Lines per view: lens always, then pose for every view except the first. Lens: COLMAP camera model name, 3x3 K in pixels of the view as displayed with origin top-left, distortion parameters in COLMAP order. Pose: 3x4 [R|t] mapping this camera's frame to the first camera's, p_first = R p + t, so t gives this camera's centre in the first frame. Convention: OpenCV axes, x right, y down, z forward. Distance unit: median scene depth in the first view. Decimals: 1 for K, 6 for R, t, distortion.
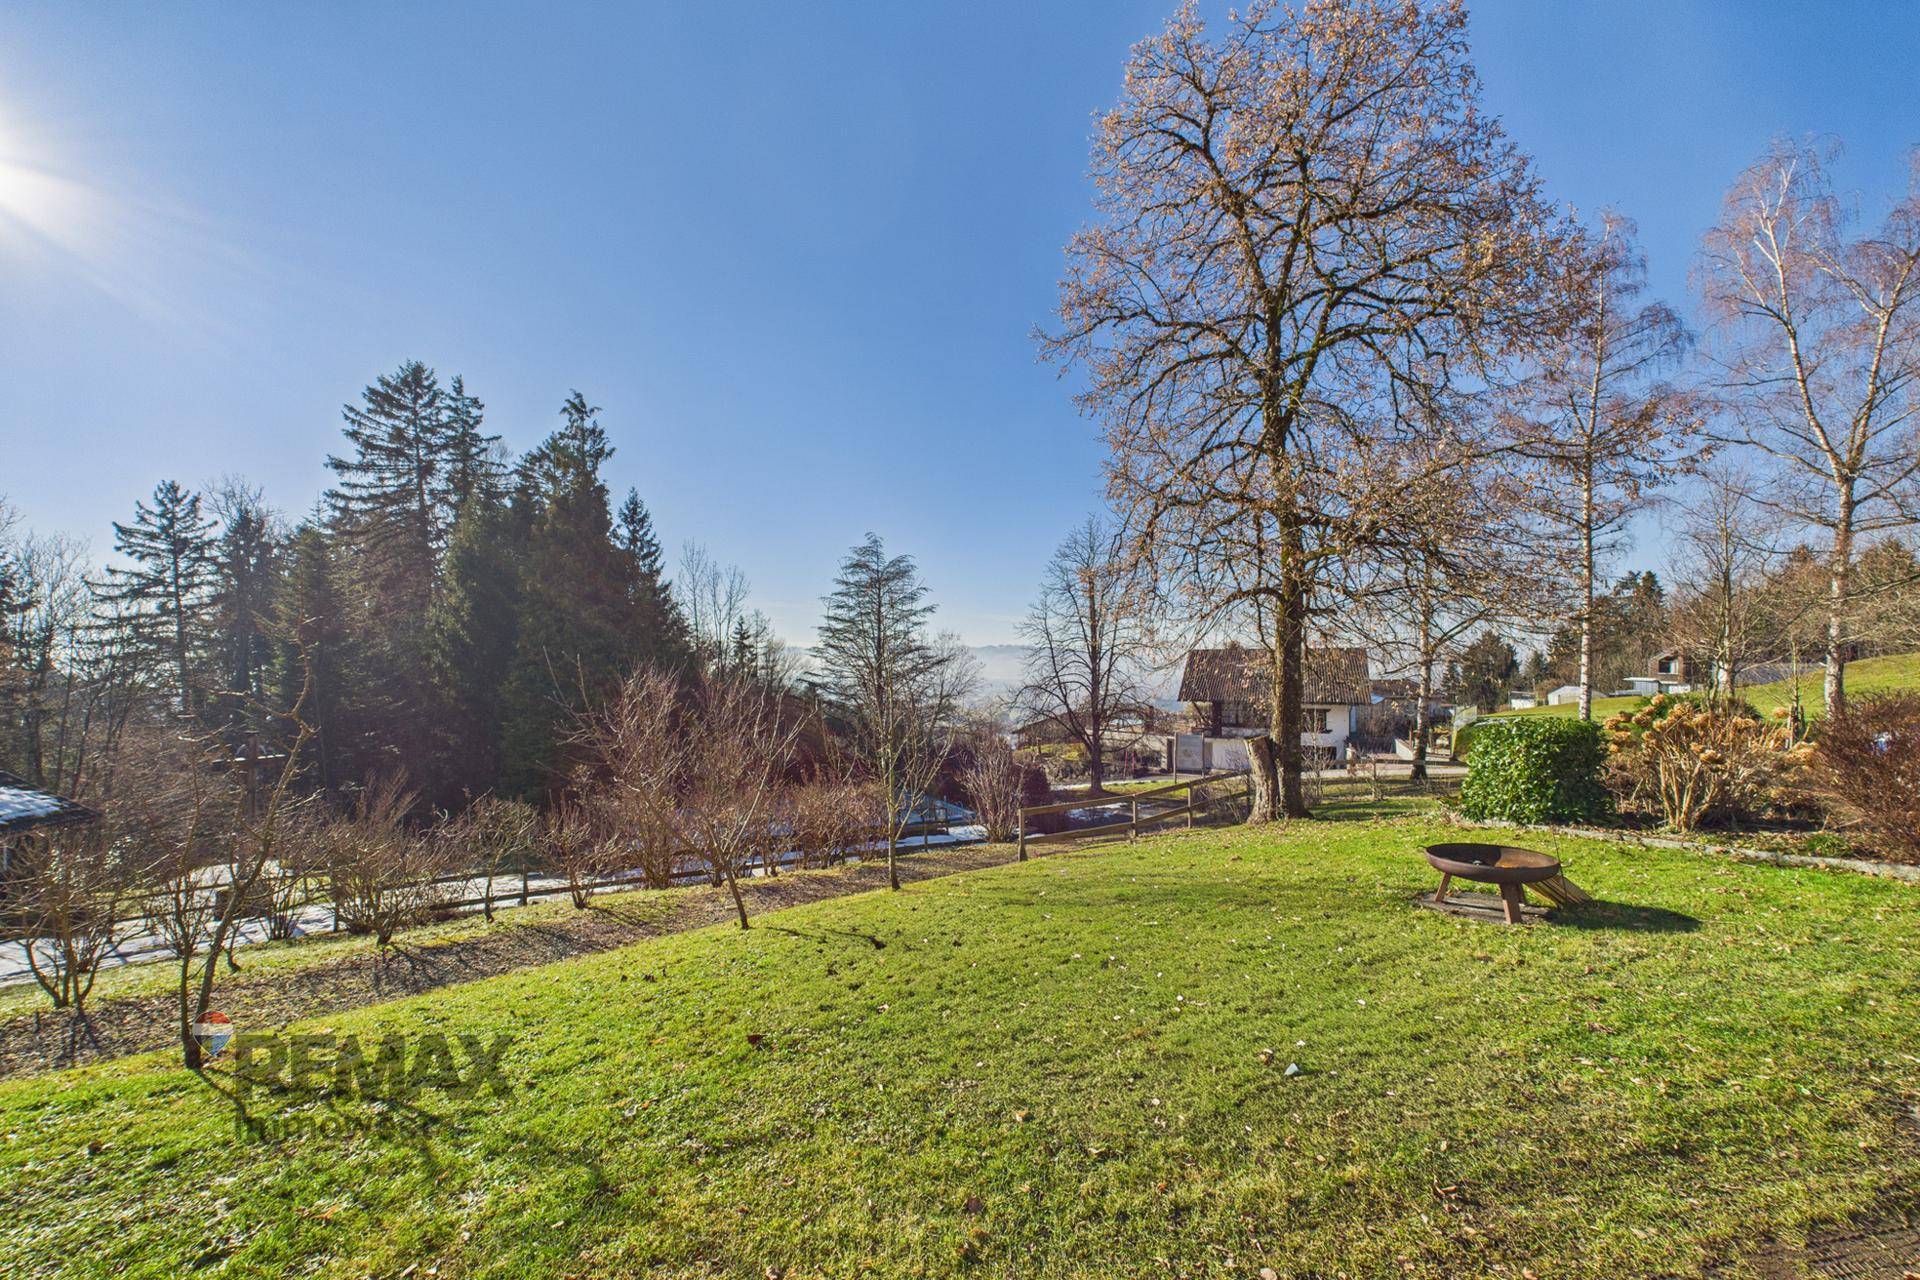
lens RADIAL K [[745.5, 0, 953.6], [0, 745.5, 676.8], [0, 0, 1]] dist [0.001748, 0.000325]
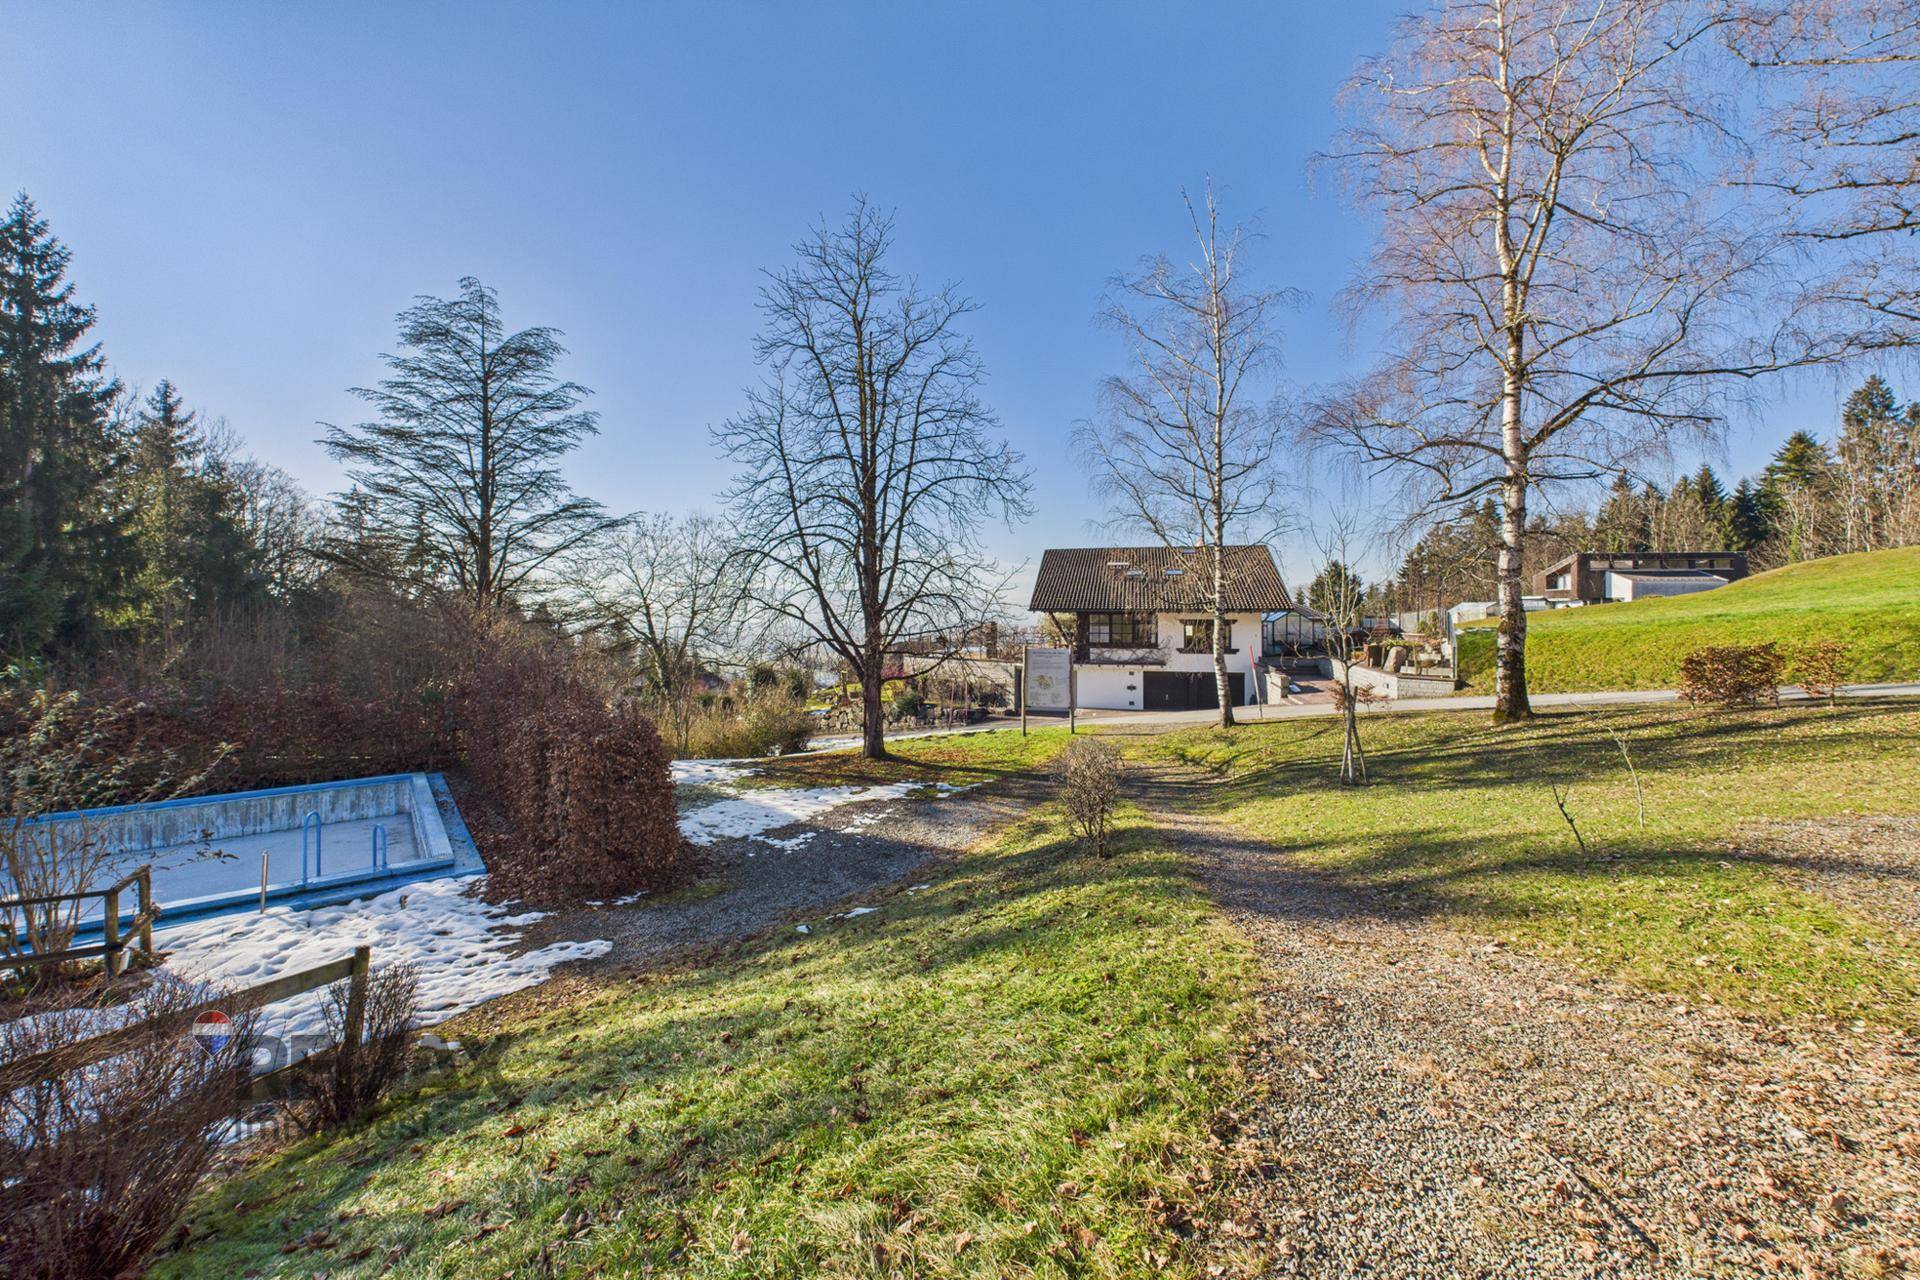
lens RADIAL K [[745.5, 0, 955.3], [0, 745.5, 611.3], [0, 0, 1]] dist [0.001748, 0.000325]
pose [[0.981848, 0.000936, 0.189669, 0.121634], [0.001720, 0.999903, -0.013839, 0.049765], [-0.189663, 0.013914, 0.981751, 0.397272]]
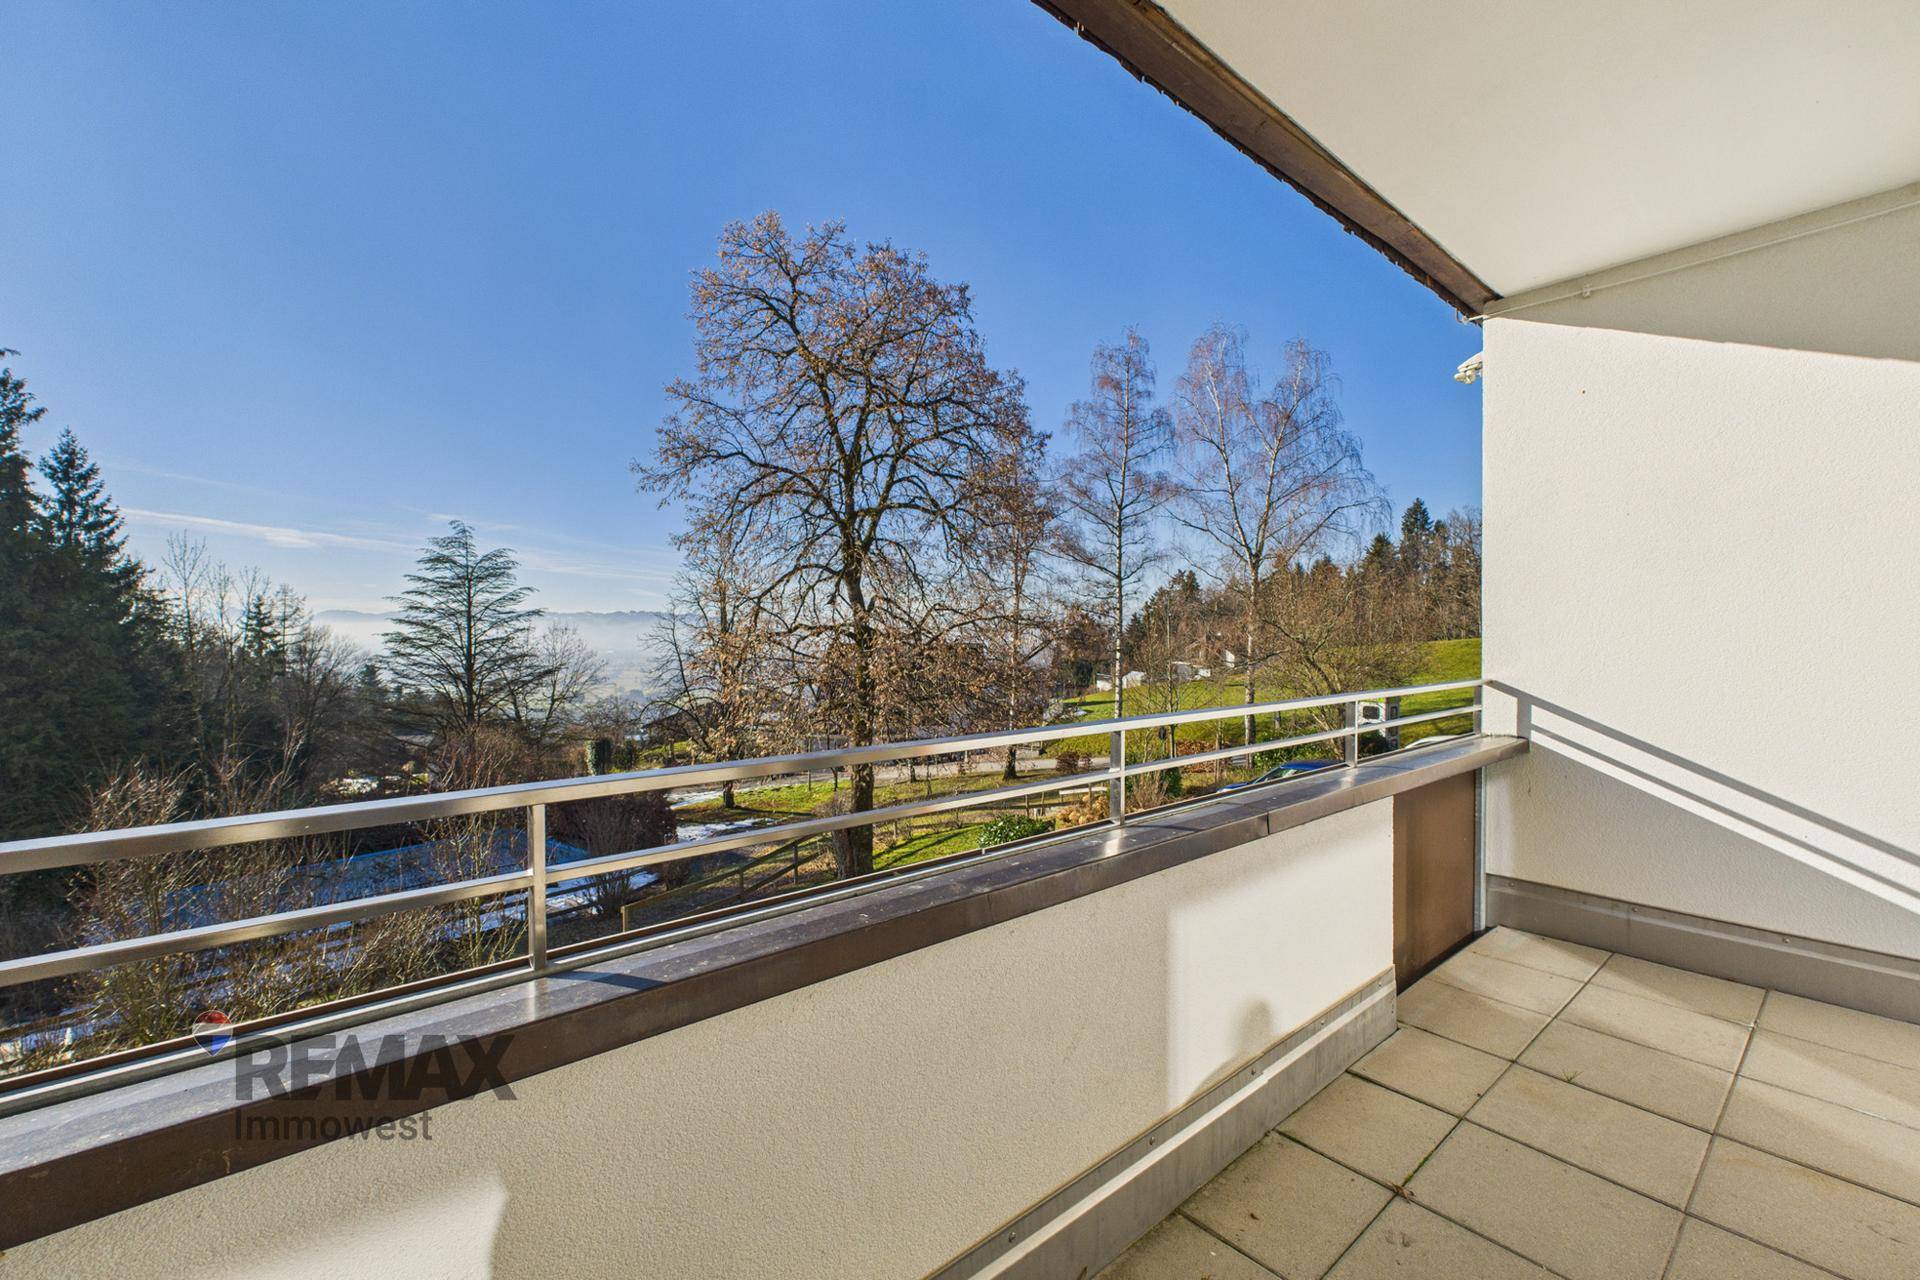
lens RADIAL K [[793.1, 0, 954.2], [0, 793.1, 636.3], [0, 0, 1]] dist [0.000350, -0.000483]
pose [[0.901773, 0.001067, 0.432209, 0.007881], [0.002966, 0.999958, -0.008658, -0.050404], [-0.432200, 0.009089, 0.901732, -0.051857]]
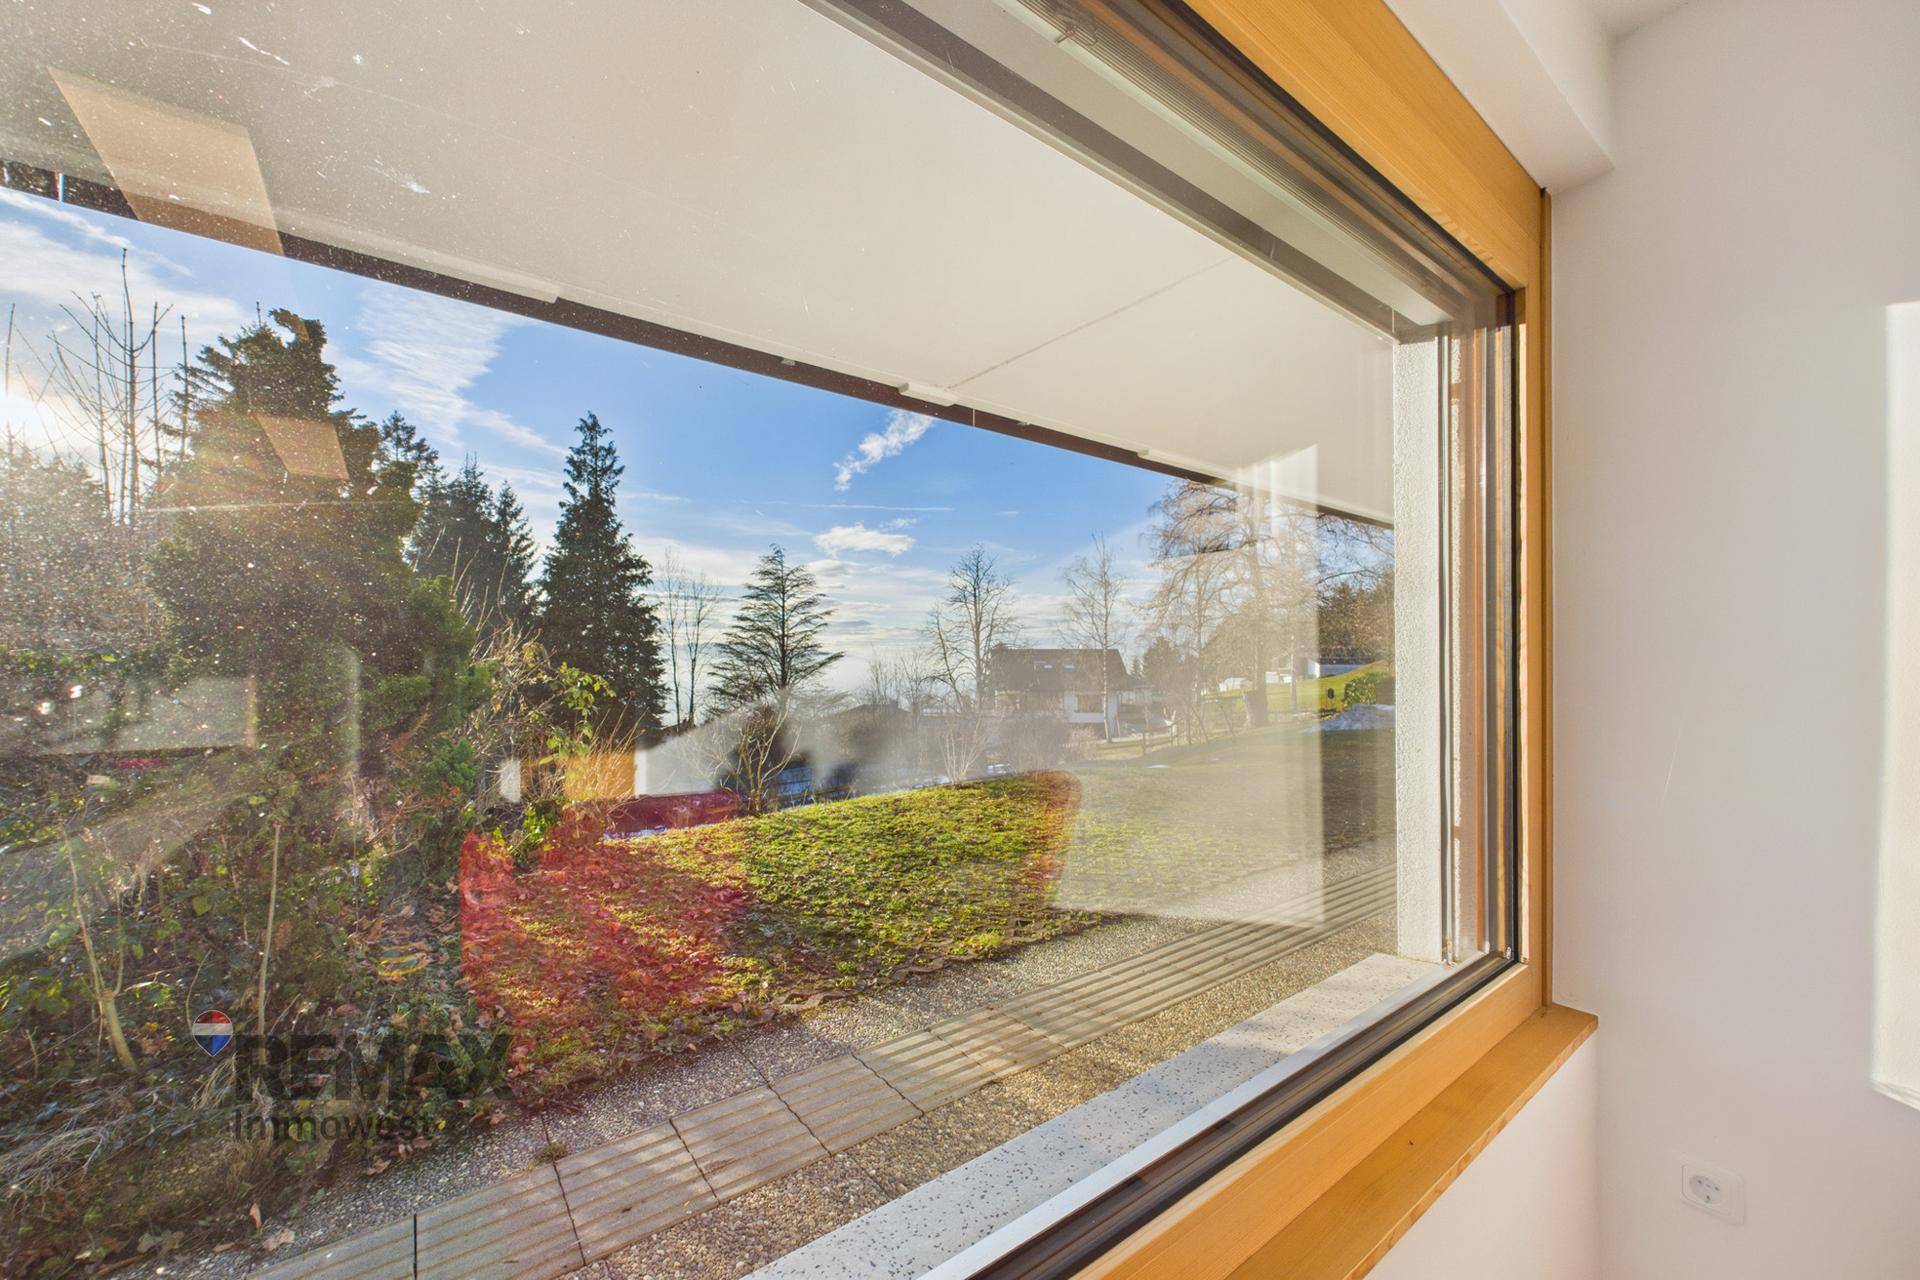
lens RADIAL K [[745.5, 0, 952.3], [0, 745.5, 654.5], [0, 0, 1]] dist [0.001748, 0.000325]
pose [[0.926968, 0.007187, 0.375072, -0.272032], [0.002176, 0.999697, -0.024533, 0.002668], [-0.375135, 0.023557, 0.926671, -0.140714]]
